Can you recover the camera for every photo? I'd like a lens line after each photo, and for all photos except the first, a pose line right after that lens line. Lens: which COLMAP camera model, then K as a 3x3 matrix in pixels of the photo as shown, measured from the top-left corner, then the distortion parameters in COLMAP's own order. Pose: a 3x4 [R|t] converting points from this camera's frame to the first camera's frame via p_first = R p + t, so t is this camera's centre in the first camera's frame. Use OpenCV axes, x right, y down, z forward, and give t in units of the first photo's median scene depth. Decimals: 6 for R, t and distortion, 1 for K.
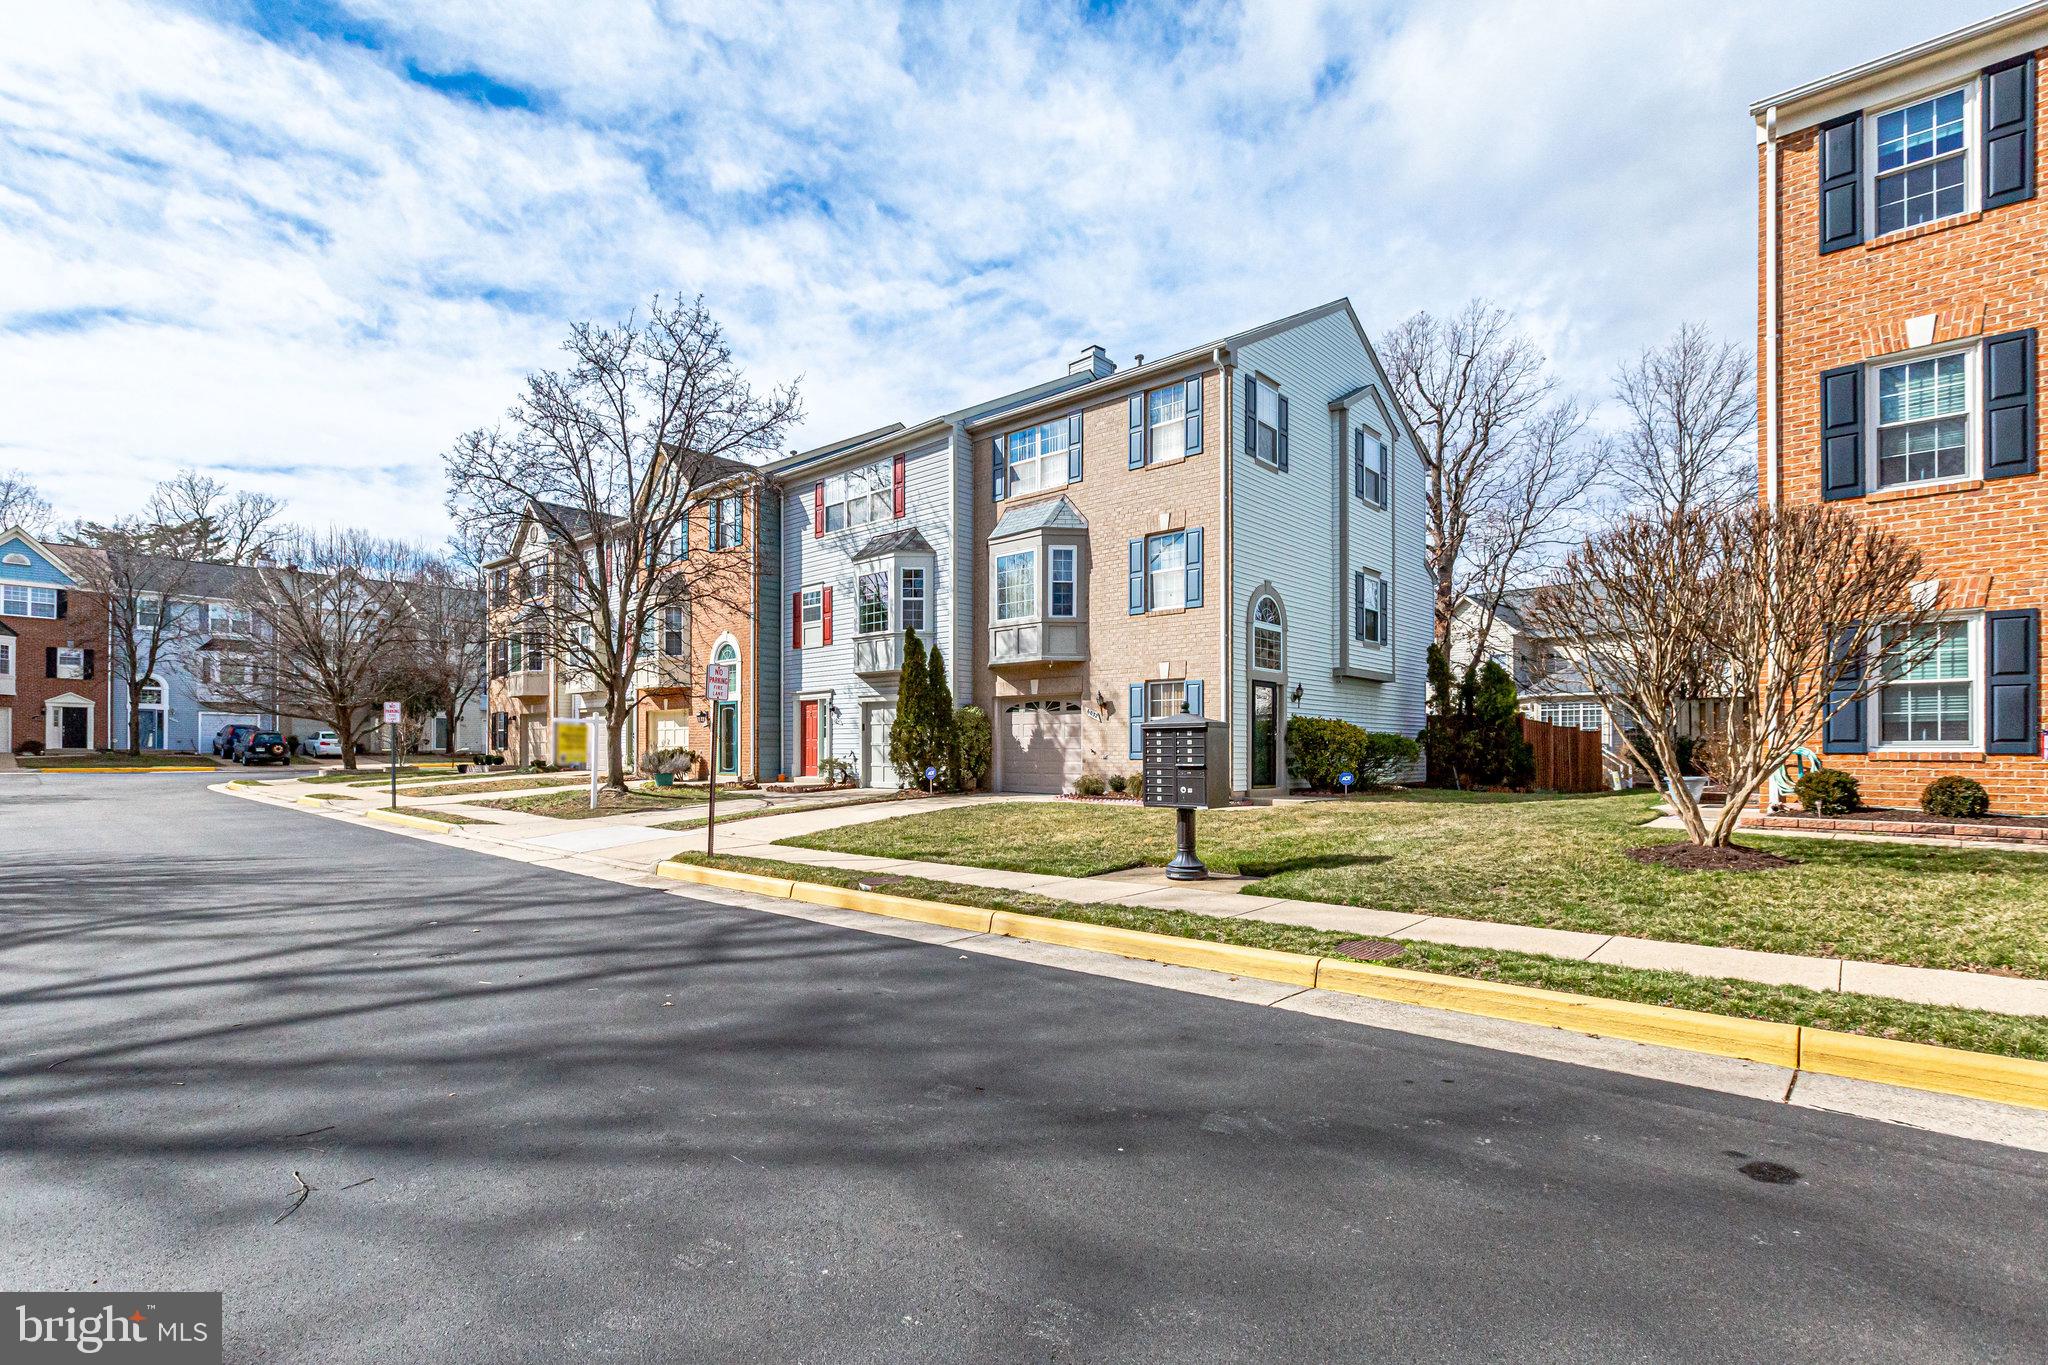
lens RADIAL K [[937.1, 0, 946.7], [0, 937.1, 703.1], [0, 0, 1]] dist [0.001696, 0.000641]
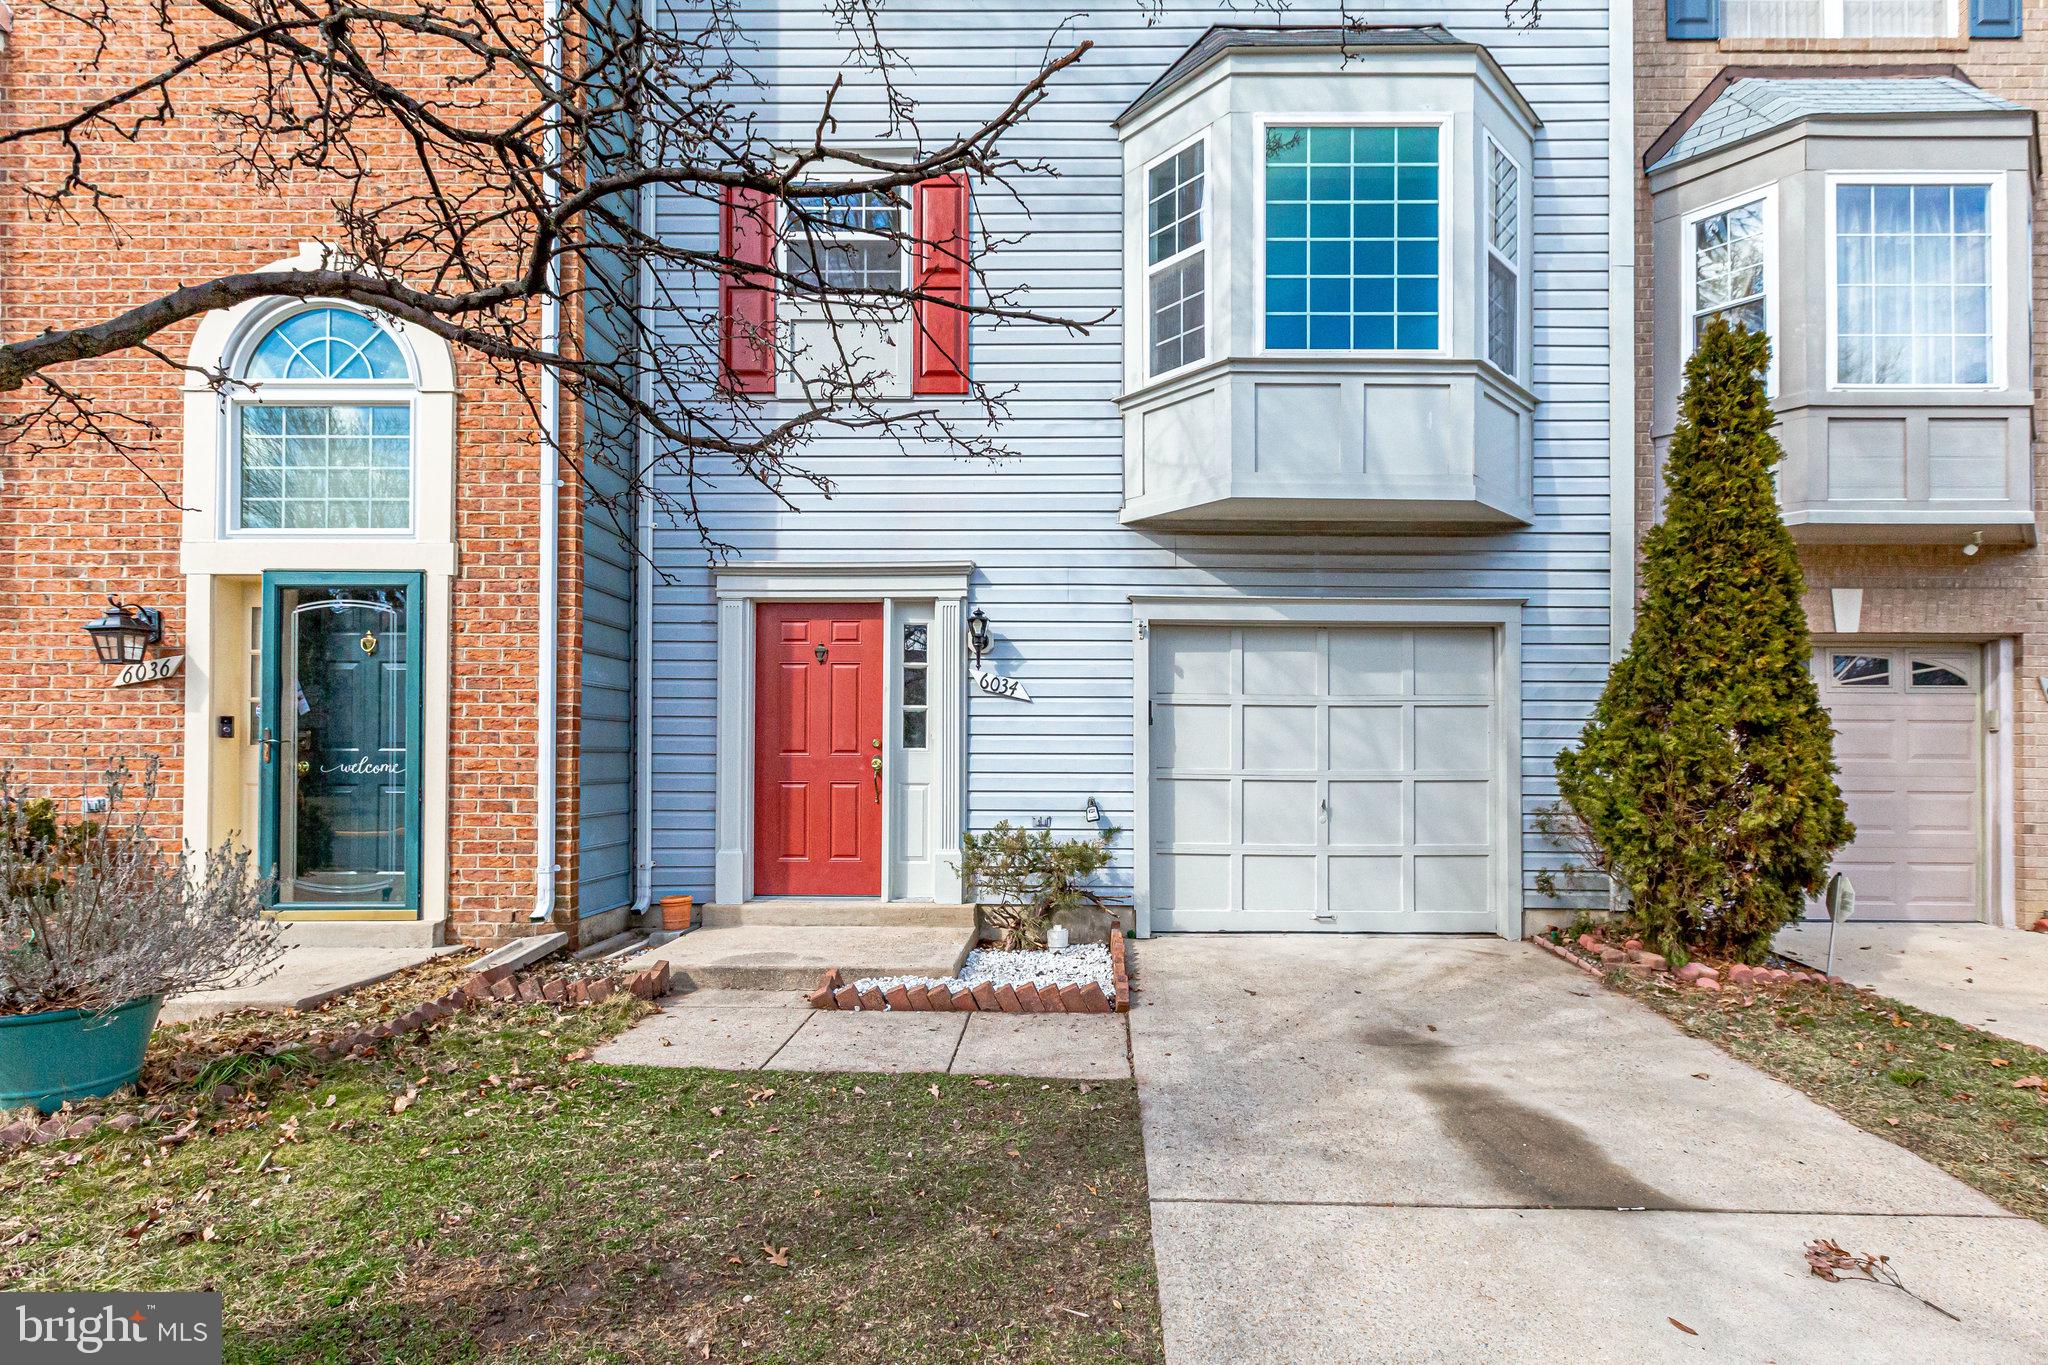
lens RADIAL K [[985.3, 0, 1028.9], [0, 985.3, 747.7], [0, 0, 1]] dist [-0.003145, 0.000451]
pose [[0.734855, 0.014445, 0.678070, -0.360359], [-0.044335, 0.998658, 0.026773, 0.035992], [-0.676774, -0.049736, 0.734509, 0.930198]]
